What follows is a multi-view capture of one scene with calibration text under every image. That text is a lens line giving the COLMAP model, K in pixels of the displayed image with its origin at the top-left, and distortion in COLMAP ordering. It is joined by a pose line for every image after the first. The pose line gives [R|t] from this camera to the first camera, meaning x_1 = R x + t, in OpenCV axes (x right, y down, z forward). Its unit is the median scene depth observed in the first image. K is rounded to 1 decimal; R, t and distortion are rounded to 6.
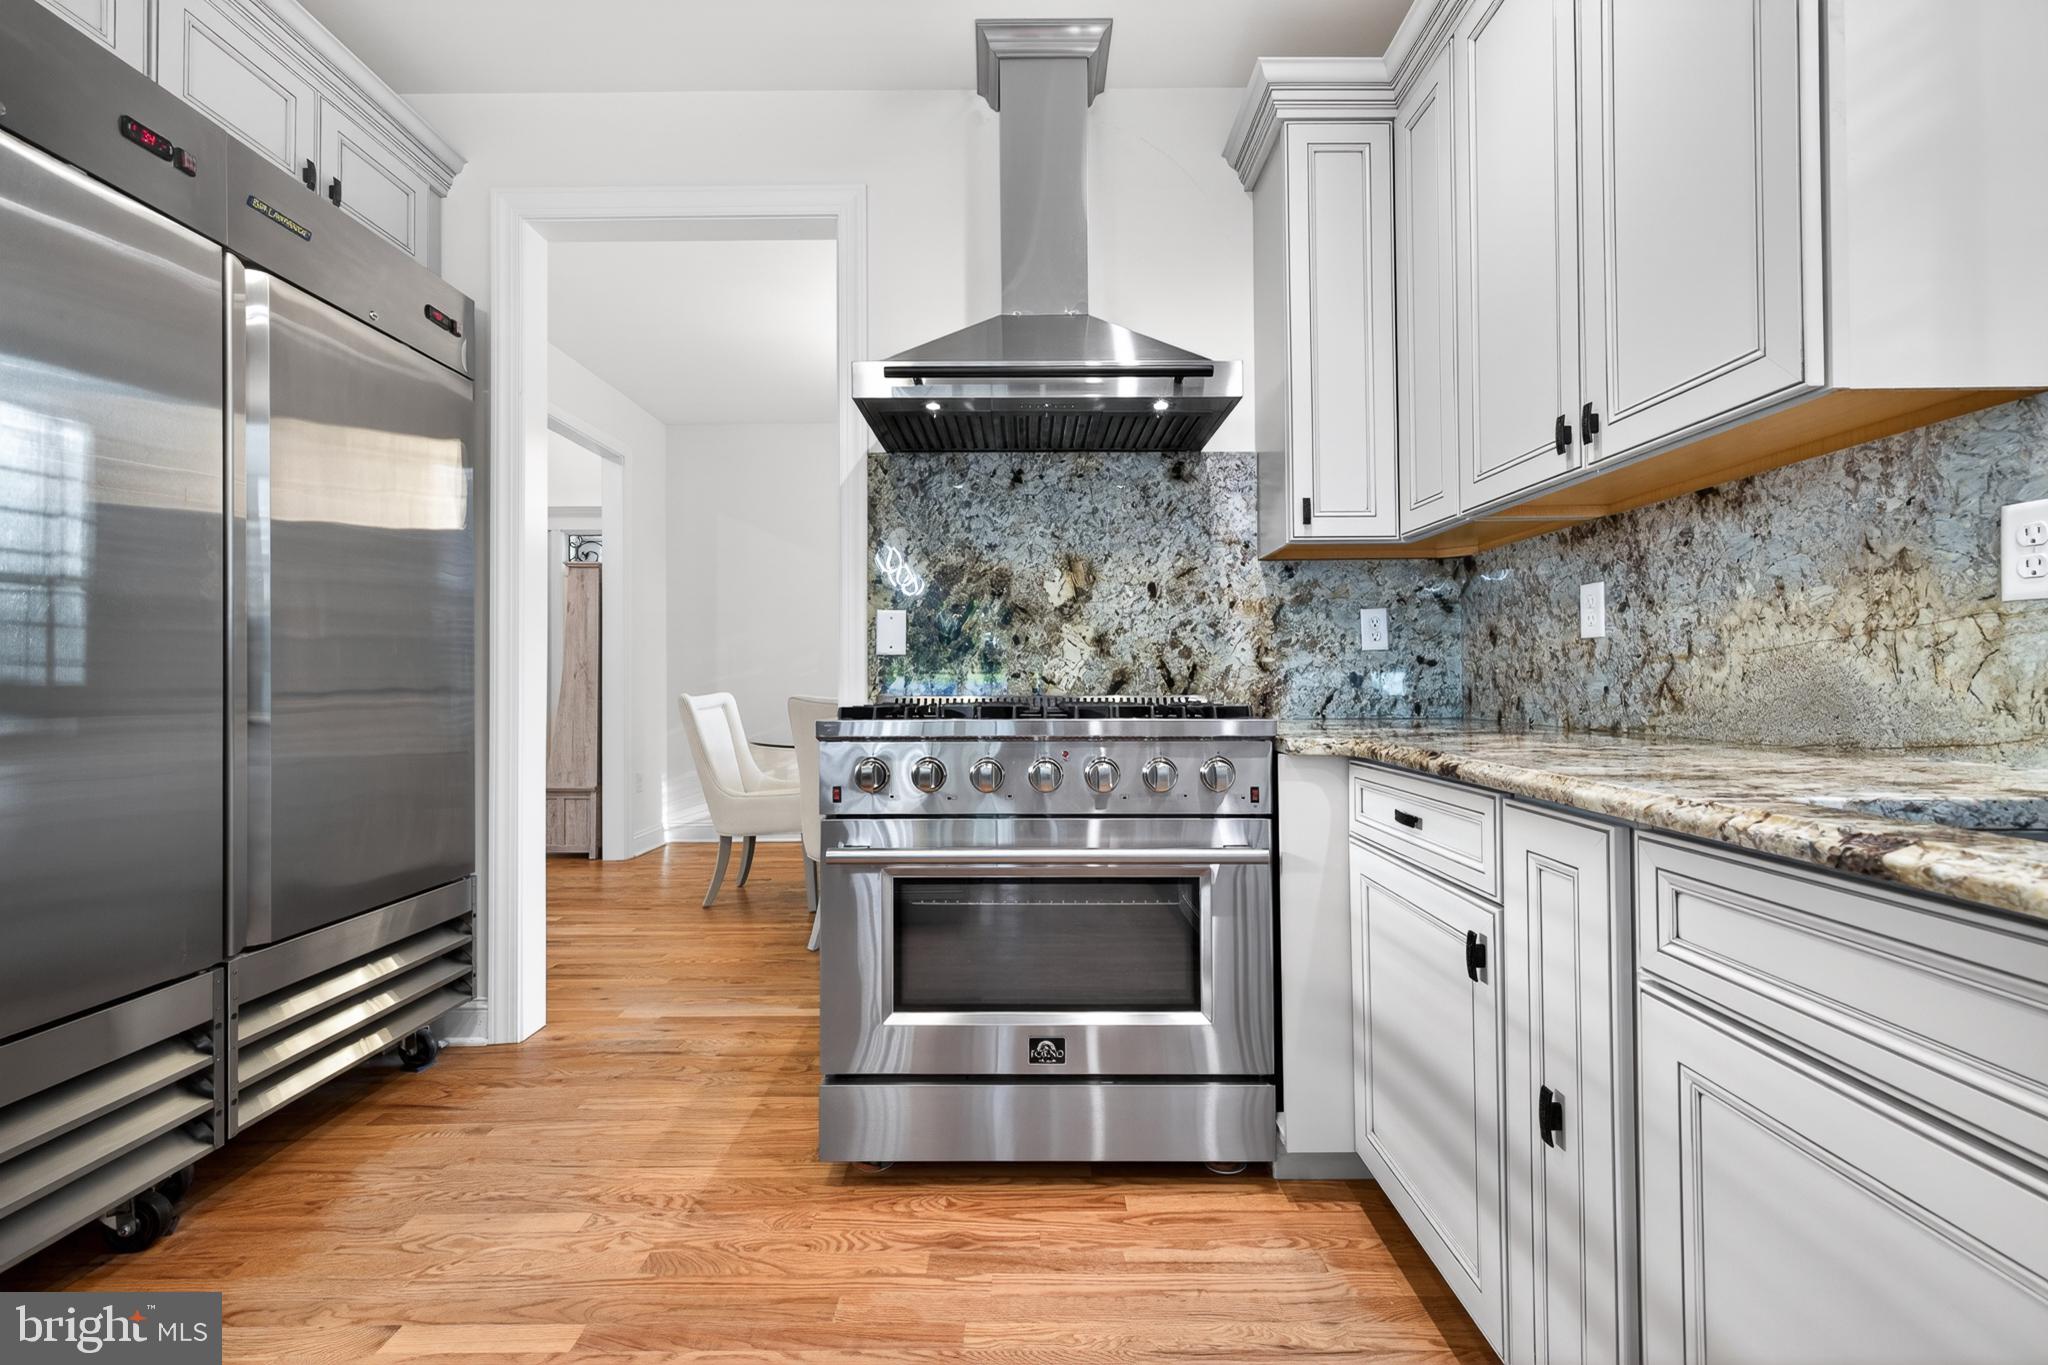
lens RADIAL K [[851.1, 0, 1025.5], [0, 851.1, 672.4], [0, 0, 1]] dist [0.004834, -0.000191]
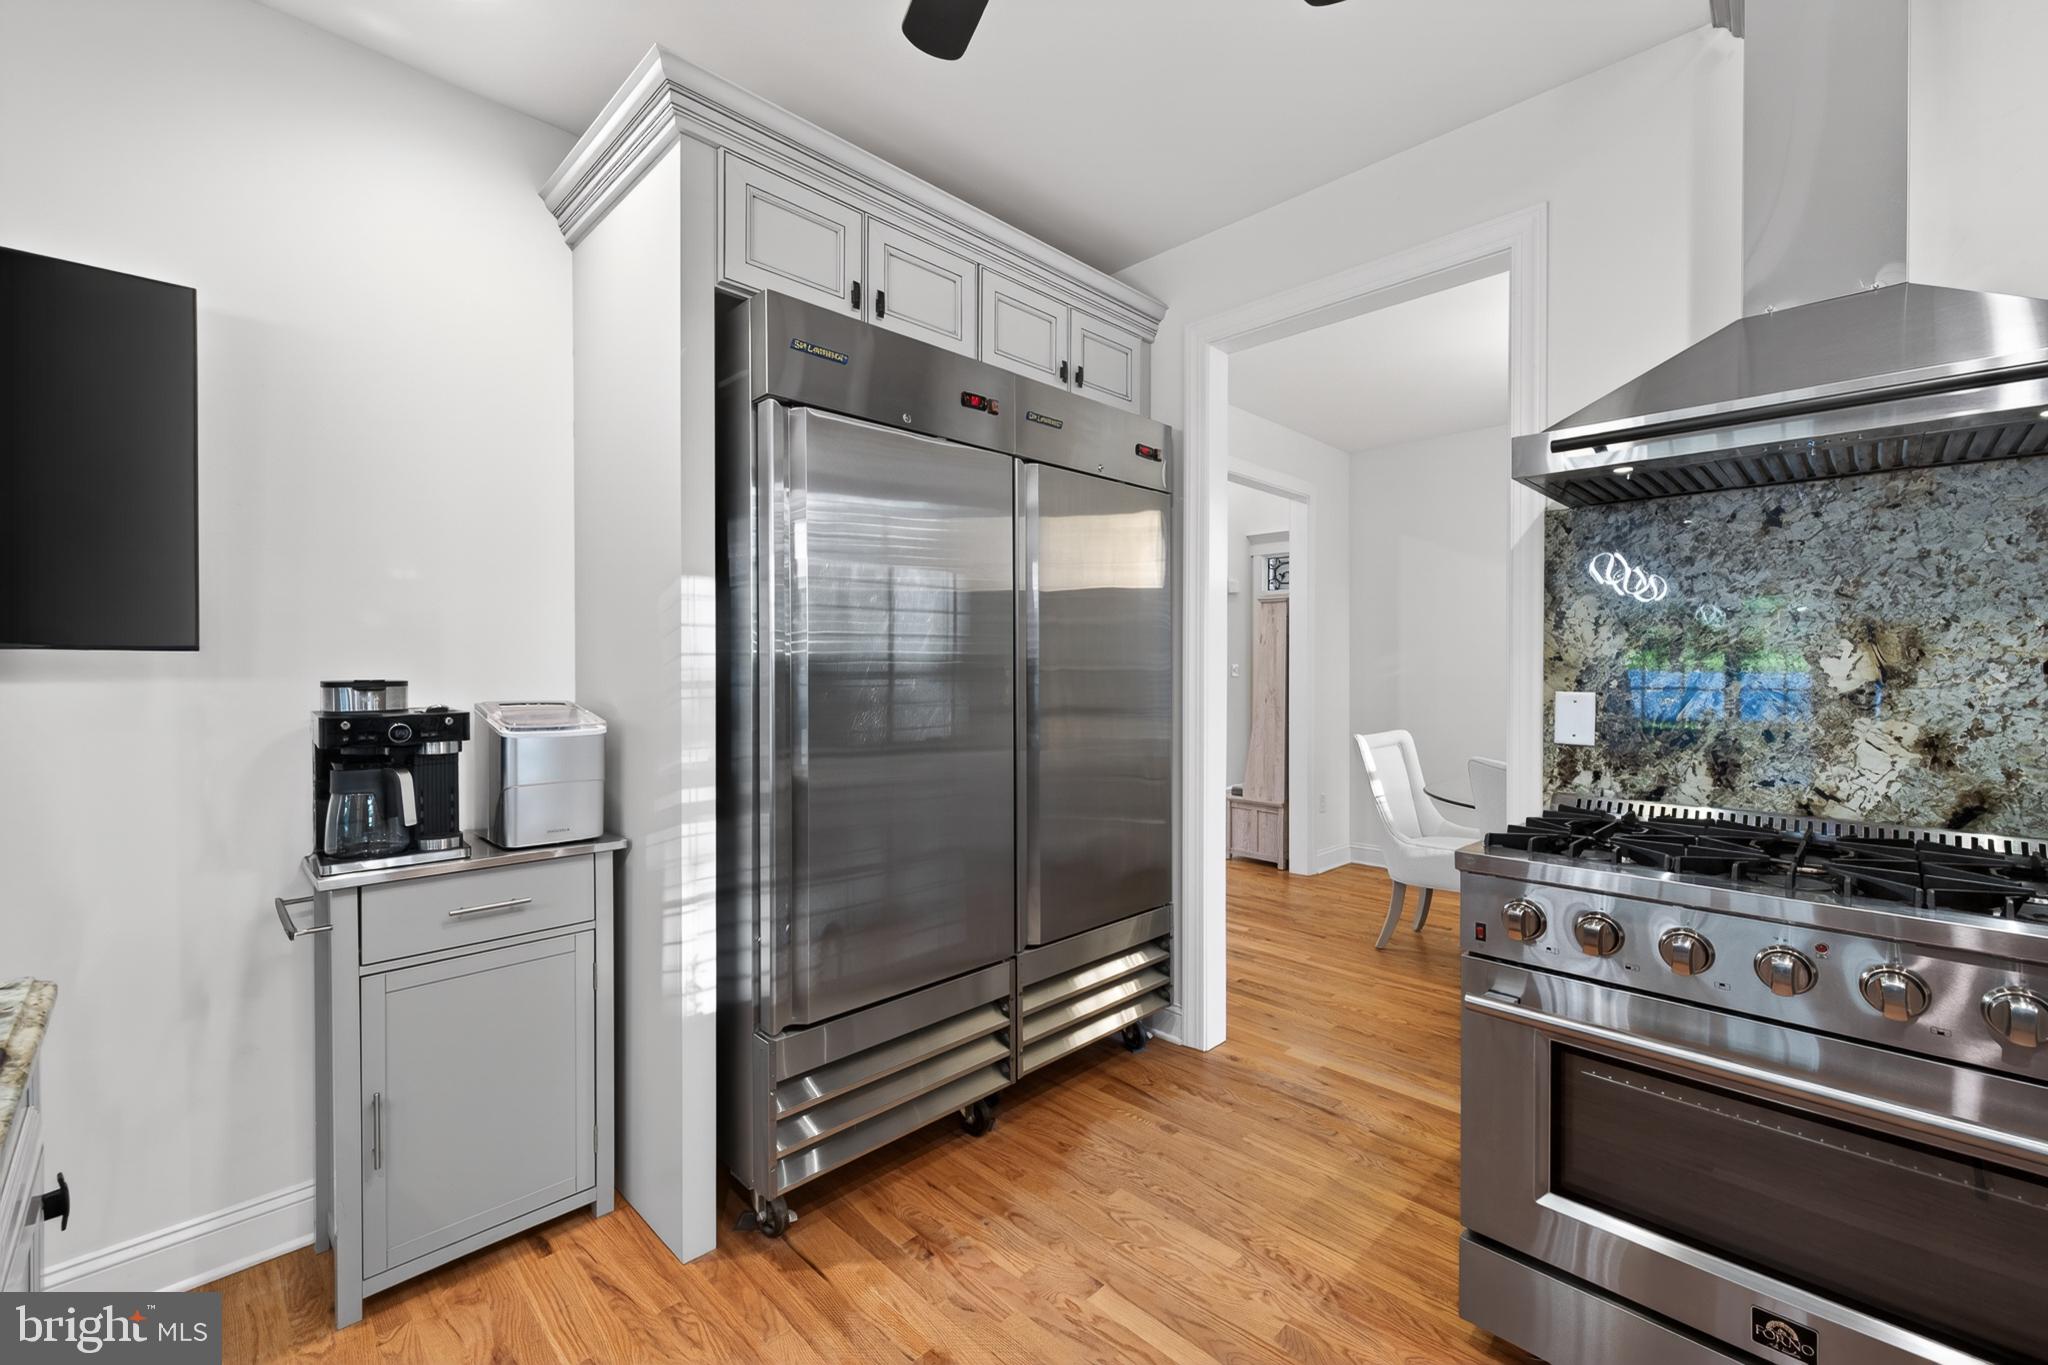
lens RADIAL K [[851.1, 0, 1023.8], [0, 851.1, 673.7], [0, 0, 1]] dist [0.004834, -0.000191]
pose [[0.708469, 0.008268, -0.705694, 0.055352], [0.004835, 0.999851, 0.016569, -0.109798], [0.705726, -0.015150, 0.708323, 0.000748]]
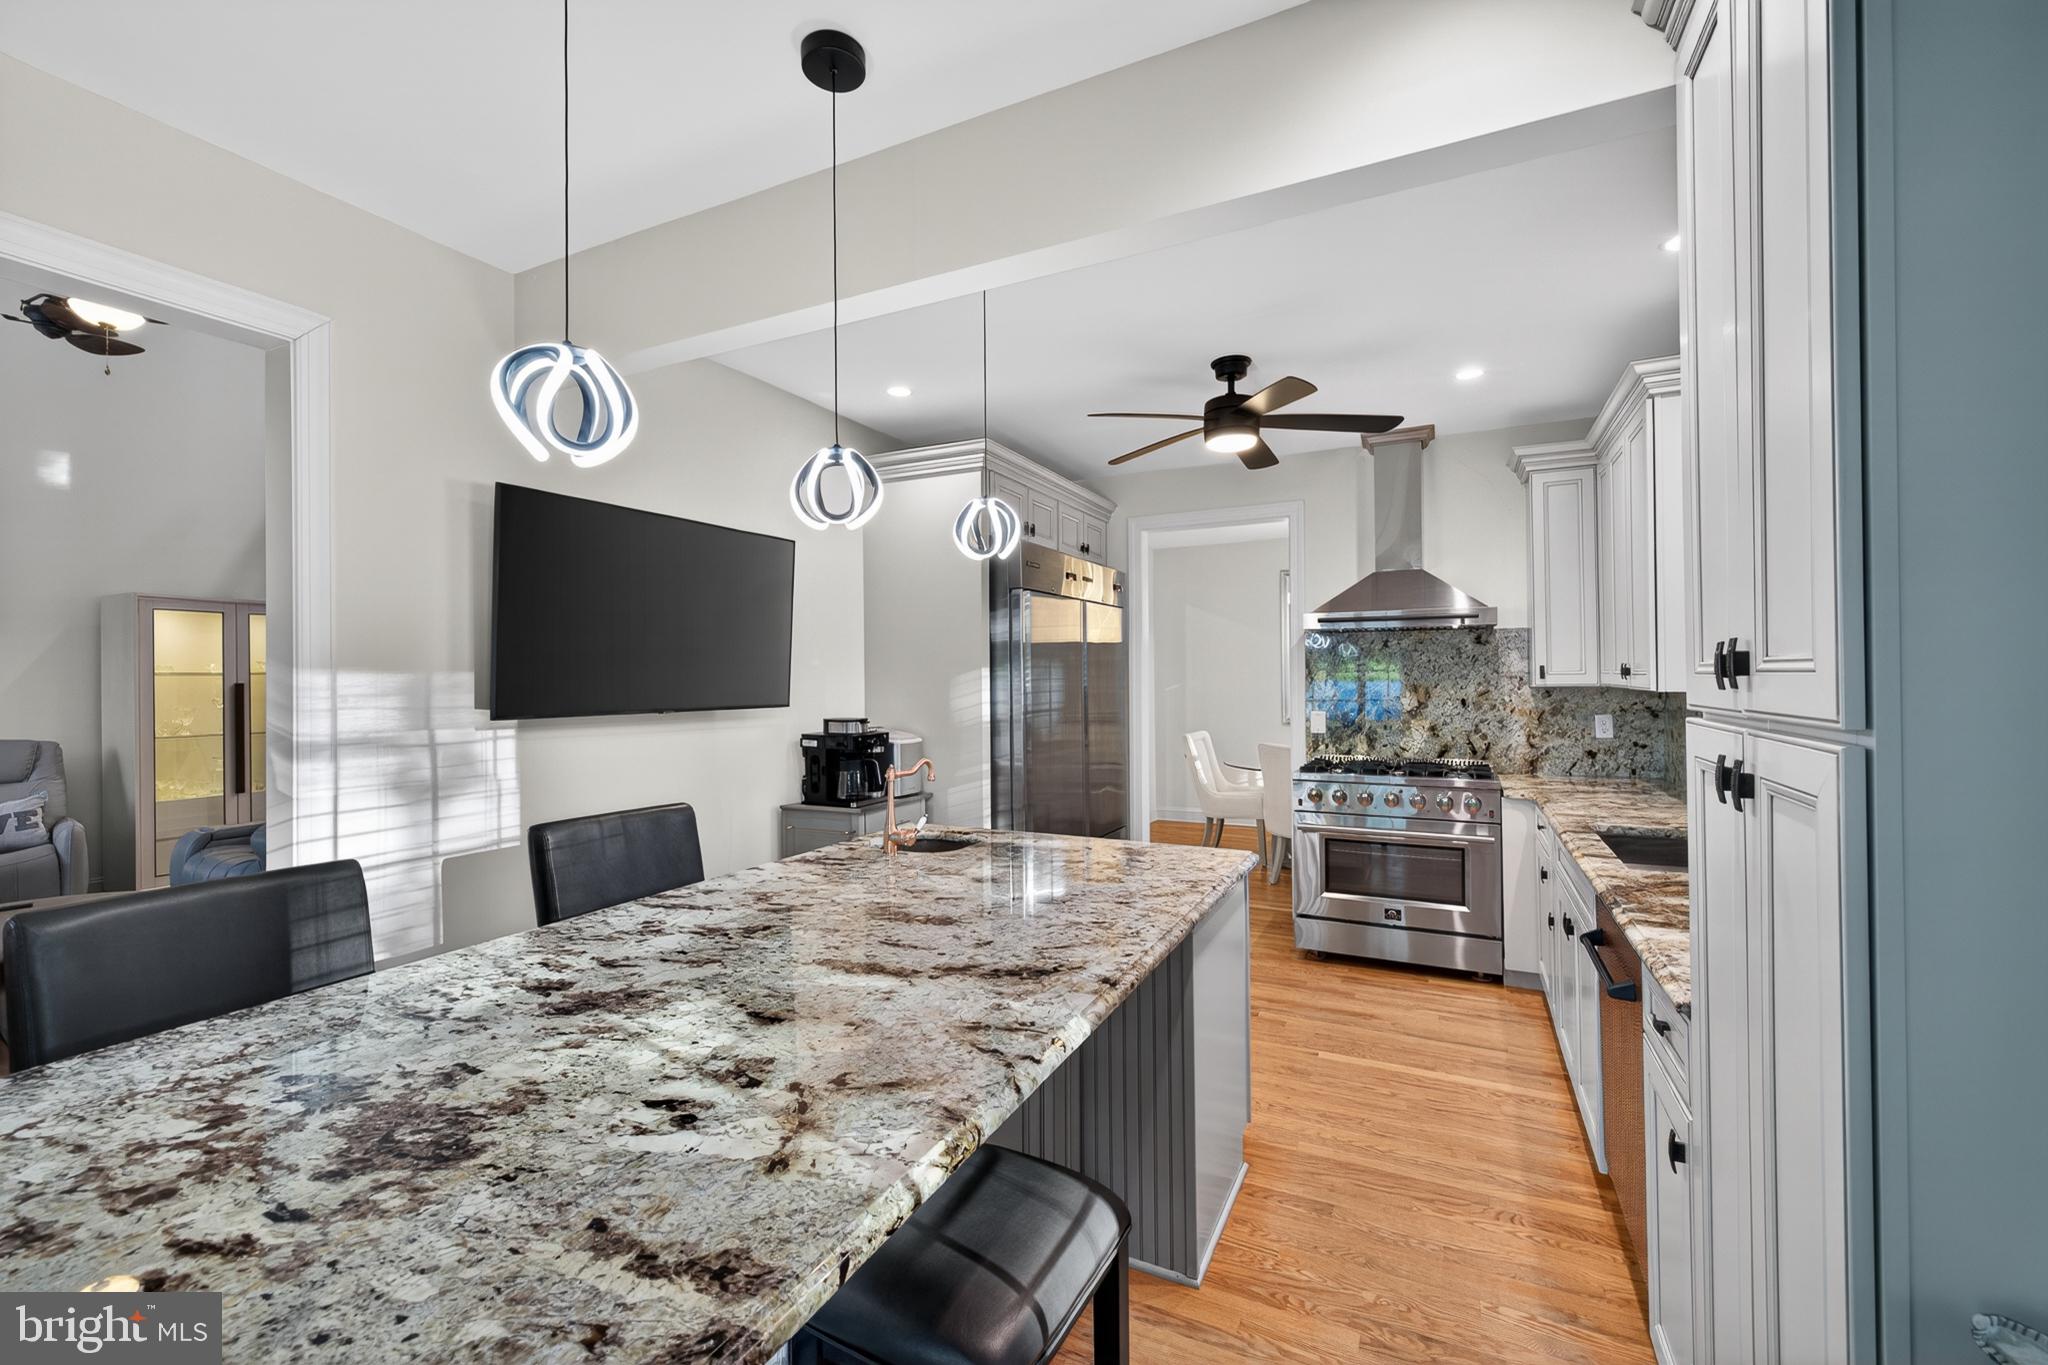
lens RADIAL K [[851.1, 0, 1023.6], [0, 851.1, 676.3], [0, 0, 1]] dist [0.004834, -0.000191]
pose [[0.897154, -0.004224, -0.441698, 0.109240], [0.009290, 0.999914, 0.009307, -0.182839], [0.441621, -0.012453, 0.897115, -1.130947]]
